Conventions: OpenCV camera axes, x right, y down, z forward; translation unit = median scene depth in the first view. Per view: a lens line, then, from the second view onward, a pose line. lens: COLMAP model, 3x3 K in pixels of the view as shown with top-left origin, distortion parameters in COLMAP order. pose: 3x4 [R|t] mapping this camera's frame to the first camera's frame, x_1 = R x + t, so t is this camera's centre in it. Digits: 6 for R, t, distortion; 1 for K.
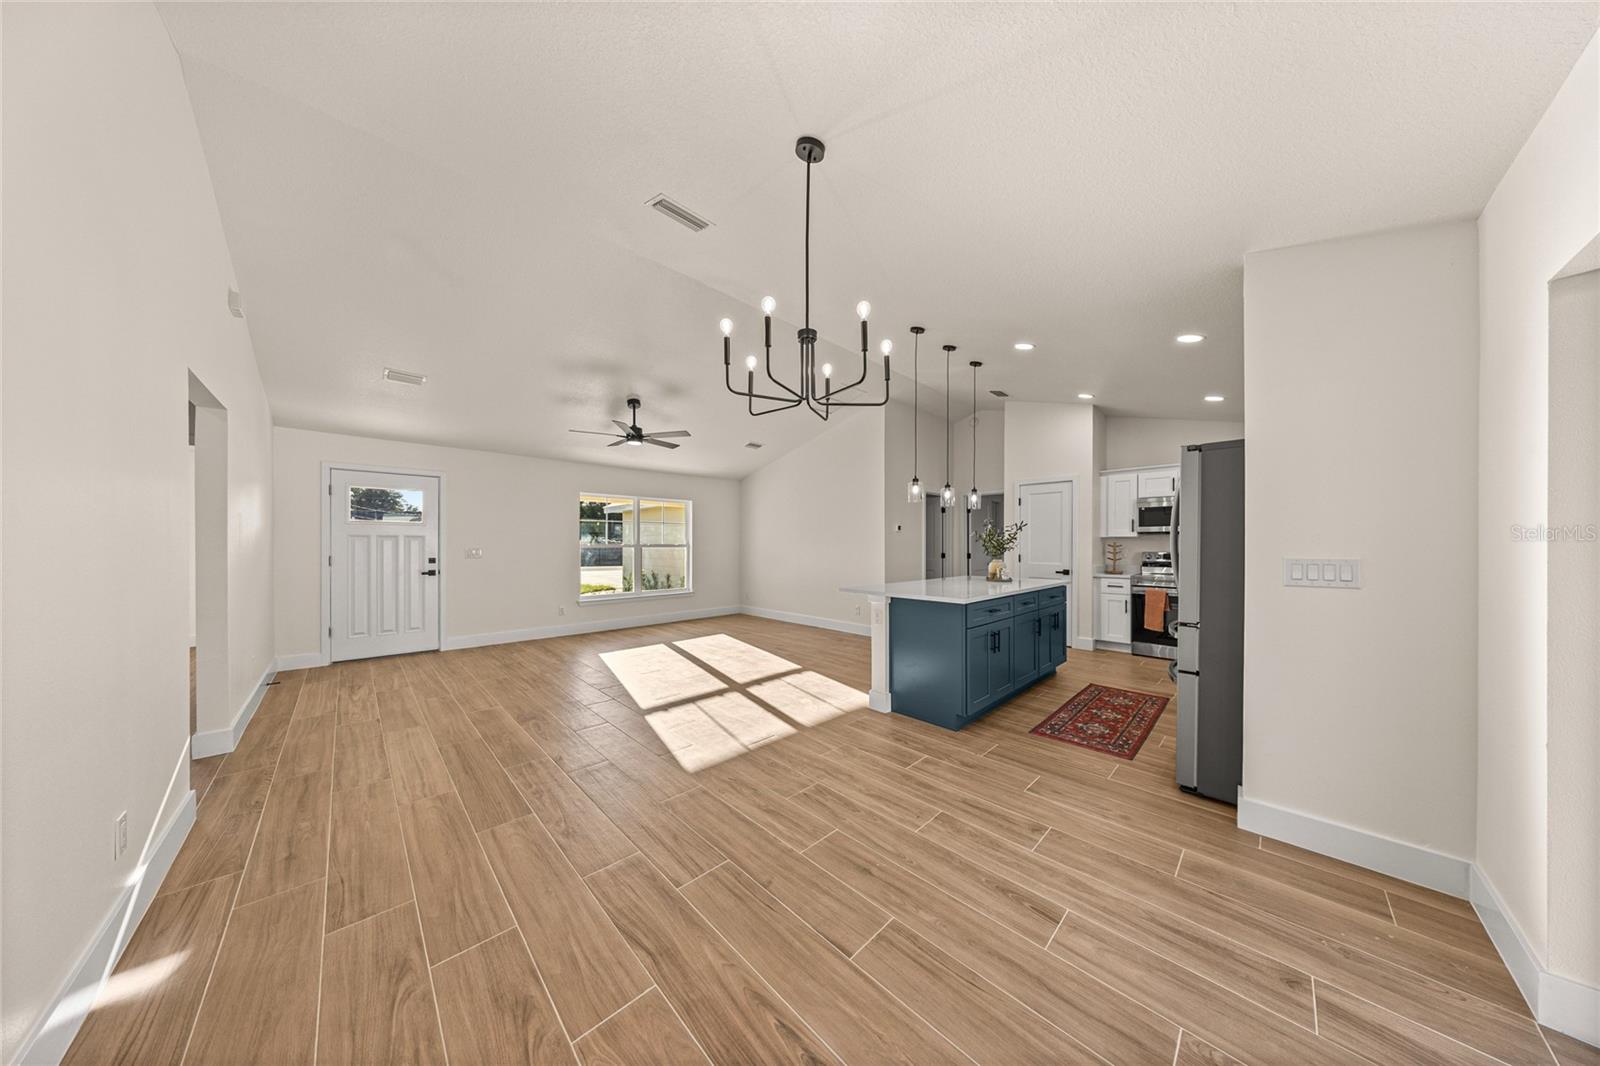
lens RADIAL K [[467.0, 0, 793.2], [0, 467.0, 532.6], [0, 0, 1]] dist [-0.007429, -0.000154]
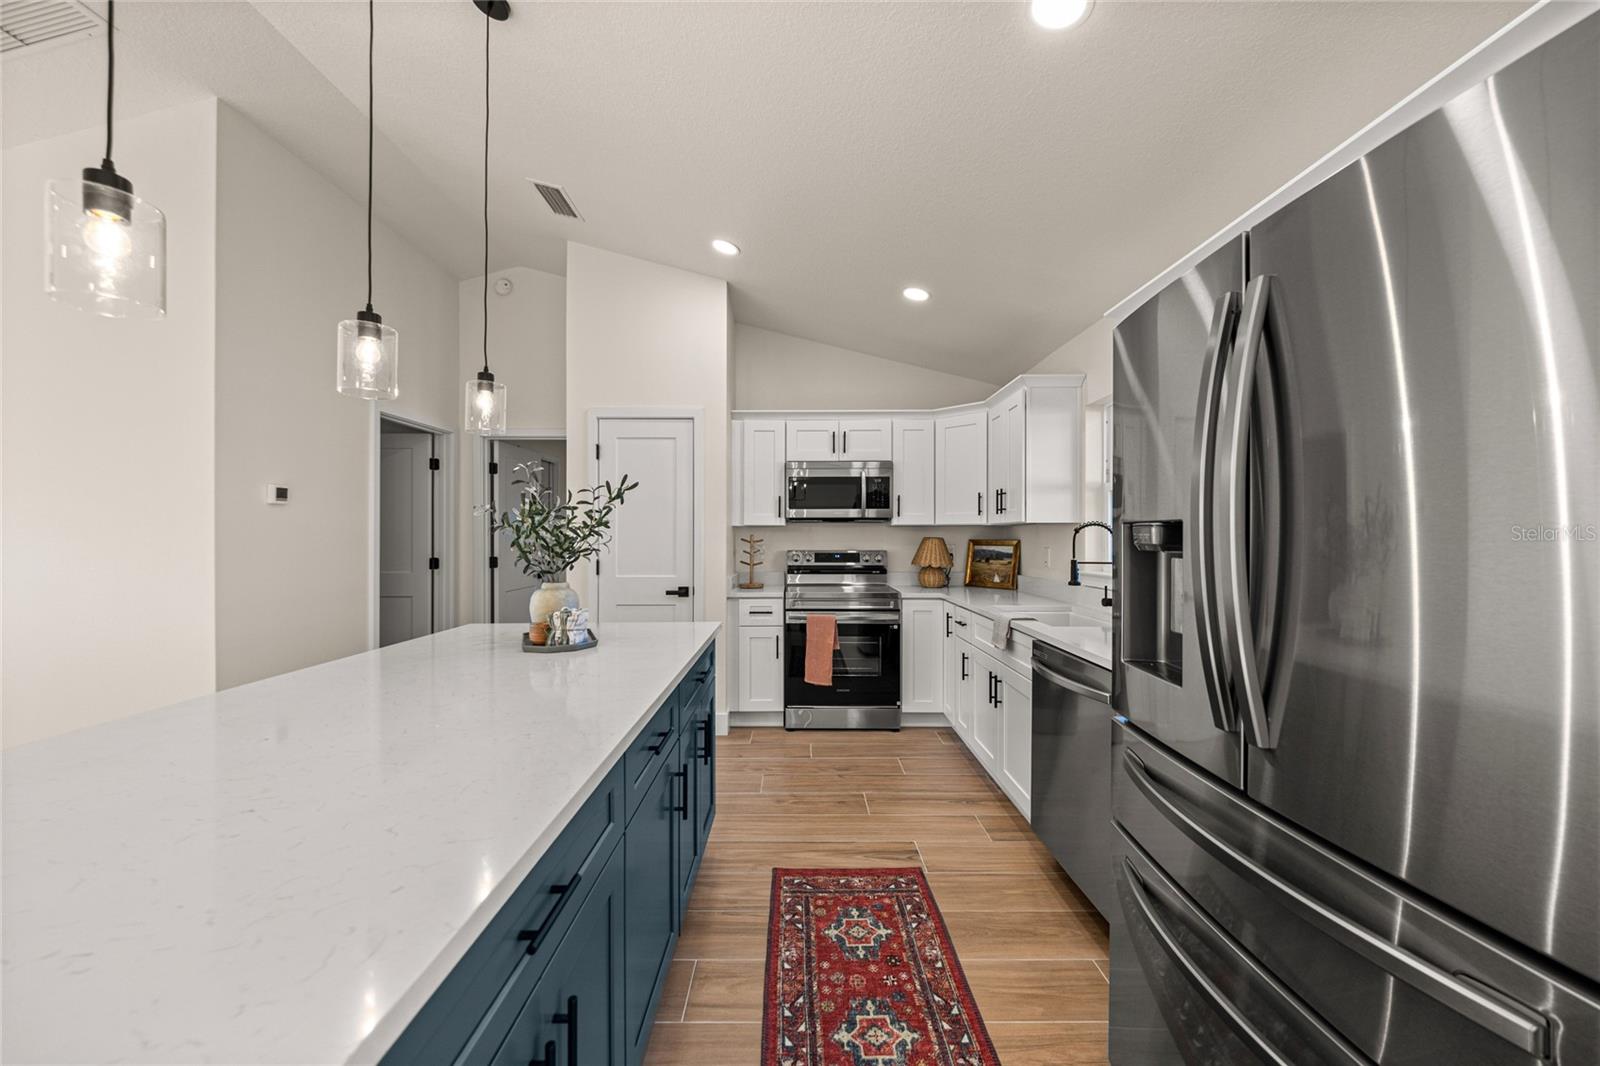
lens RADIAL K [[589.7, 0, 794.0], [0, 589.7, 539.0], [0, 0, 1]] dist [-0.002870, -0.000077]
pose [[0.693157, -0.005255, 0.720767, 0.308721], [-0.015292, 0.999641, 0.021995, 0.014929], [-0.720624, -0.026267, 0.692828, 0.716855]]
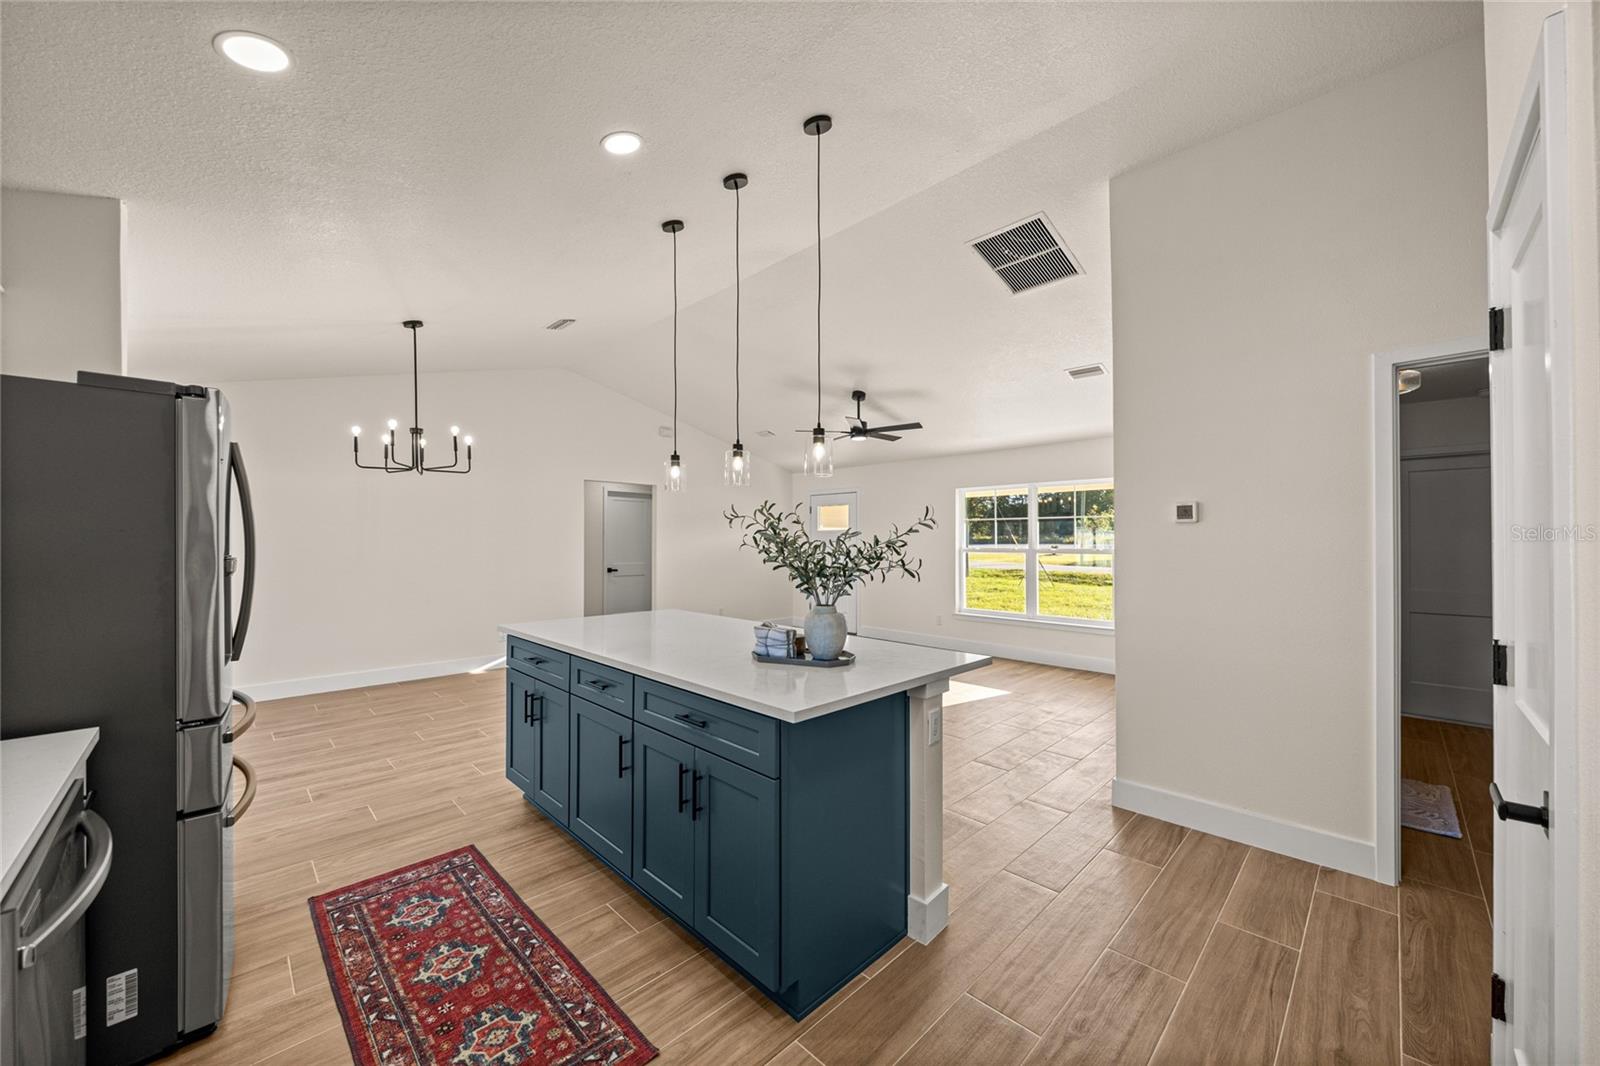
lens RADIAL K [[589.7, 0, 782.6], [0, 589.7, 510.4], [0, 0, 1]] dist [-0.002870, -0.000077]
pose [[0.003965, -0.056199, -0.998412, 1.173990], [0.020528, 0.998214, -0.056107, 0.012204], [0.999781, -0.020273, 0.005112, 1.242101]]
